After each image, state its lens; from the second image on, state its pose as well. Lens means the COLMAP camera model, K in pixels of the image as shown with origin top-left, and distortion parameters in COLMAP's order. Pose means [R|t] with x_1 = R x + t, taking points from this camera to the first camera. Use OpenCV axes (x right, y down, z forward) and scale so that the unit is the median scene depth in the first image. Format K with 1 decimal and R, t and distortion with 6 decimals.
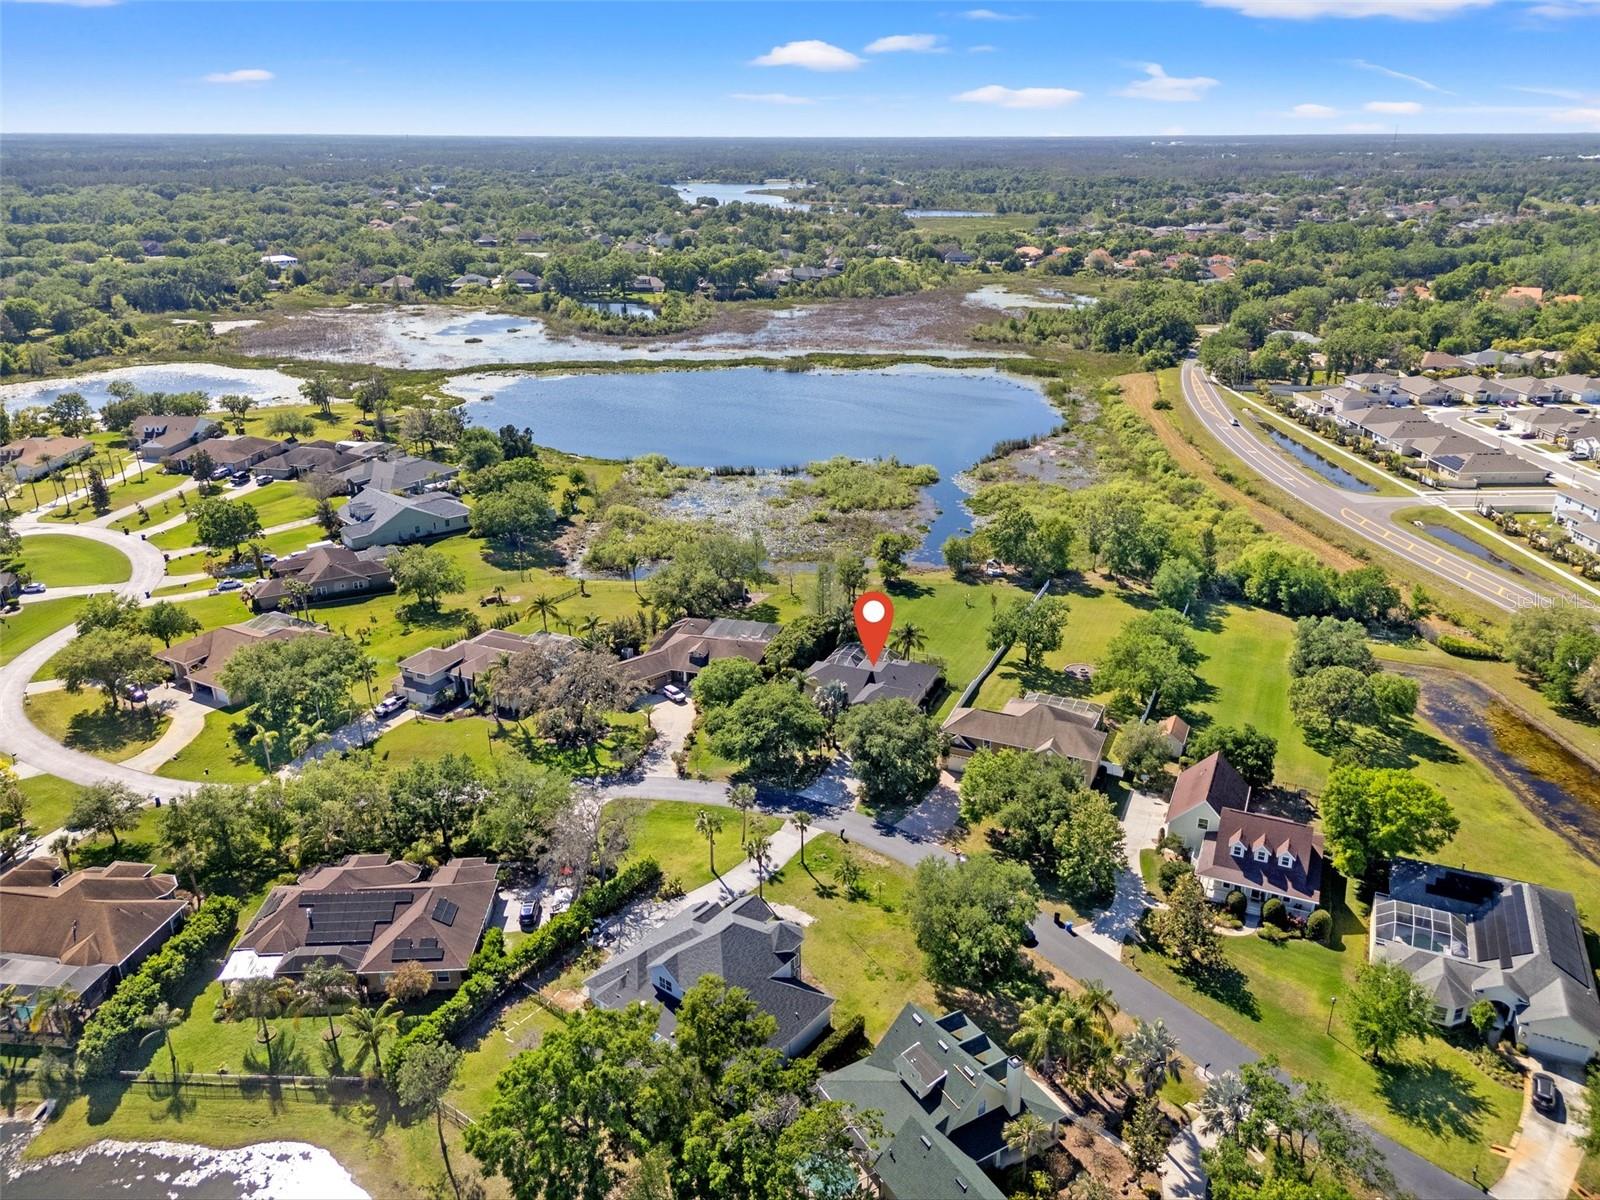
lens RADIAL K [[1156.0, 0, 800.0], [0, 1156.0, 600.0], [0, 0, 1]] dist [0.007866, 0.003142]
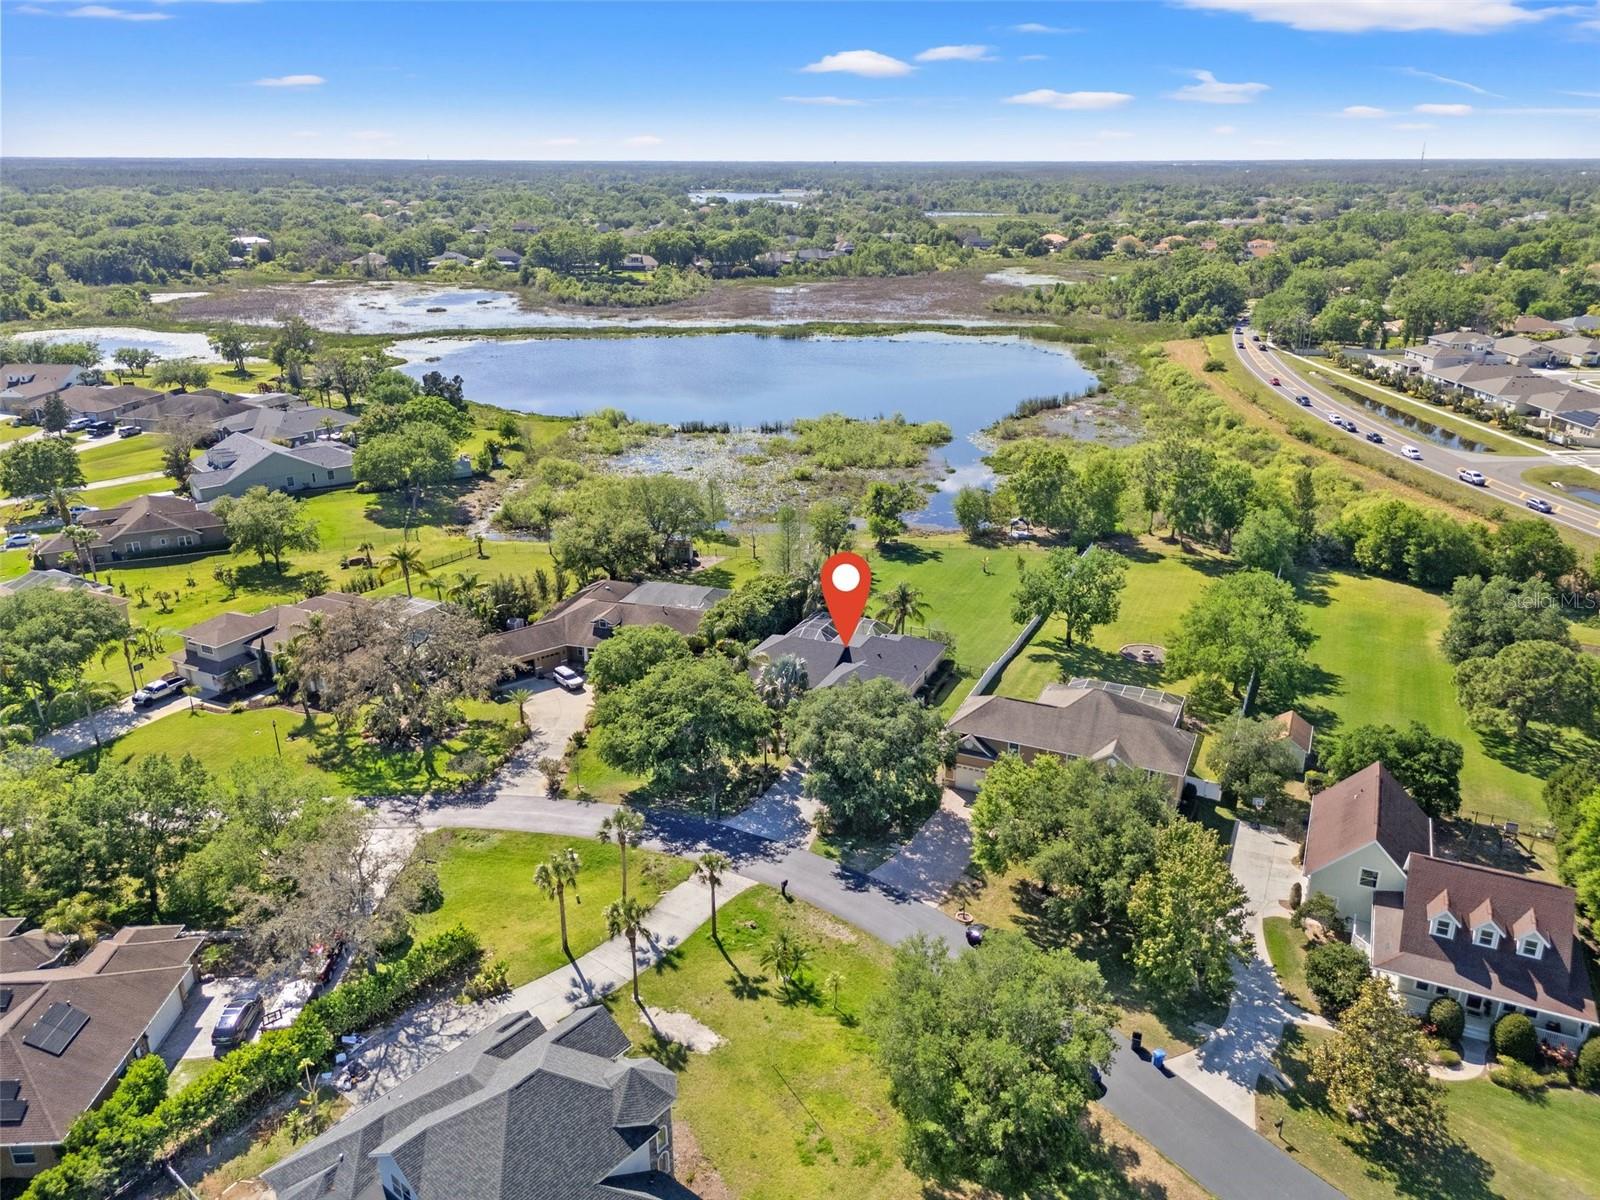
lens RADIAL K [[1156.0, 0, 800.0], [0, 1156.0, 600.0], [0, 0, 1]] dist [0.007866, 0.003142]
pose [[0.999854, 0.005940, -0.015994, 0.042916], [-0.006259, 0.999782, -0.019933, 0.046230], [0.015872, 0.020030, 0.999673, 0.290873]]
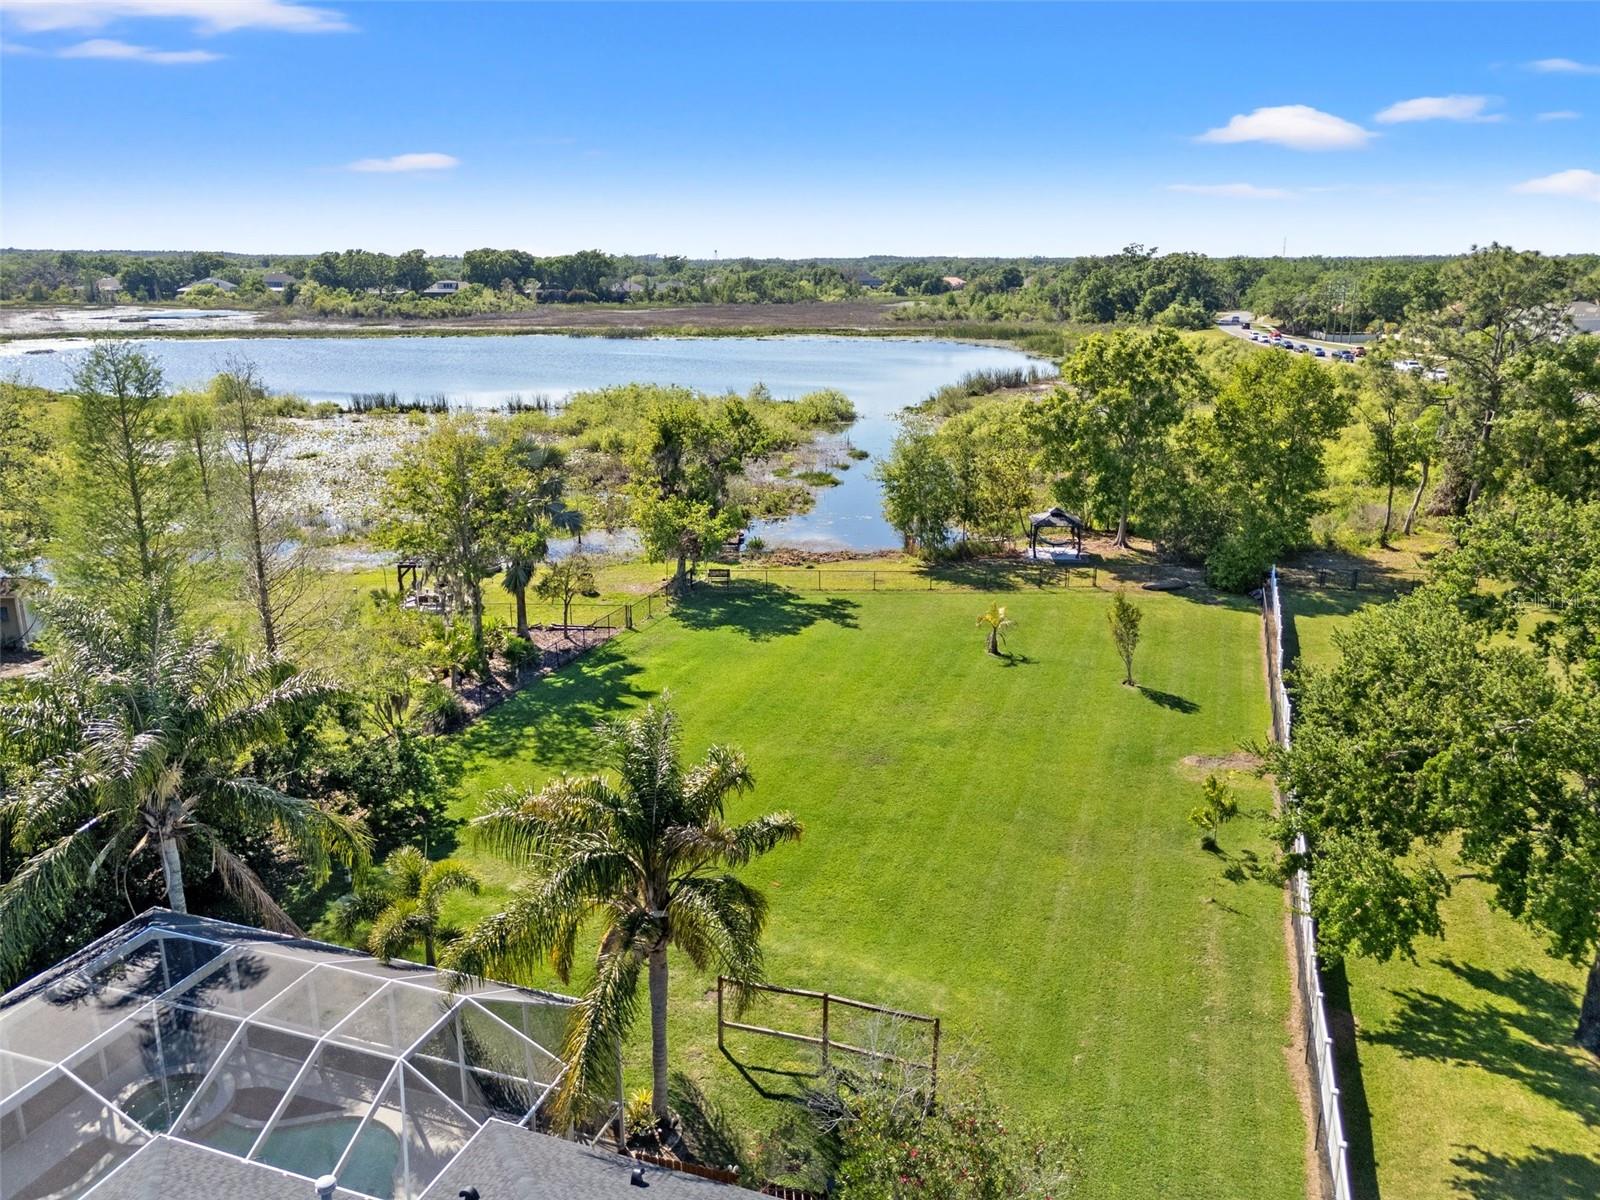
lens RADIAL K [[1156.0, 0, 800.0], [0, 1156.0, 600.0], [0, 0, 1]] dist [0.007866, 0.003142]
pose [[0.996943, -0.014622, 0.076752, 0.103140], [0.022283, 0.994744, -0.099935, 0.019573], [-0.074887, 0.101340, 0.992029, 0.915144]]
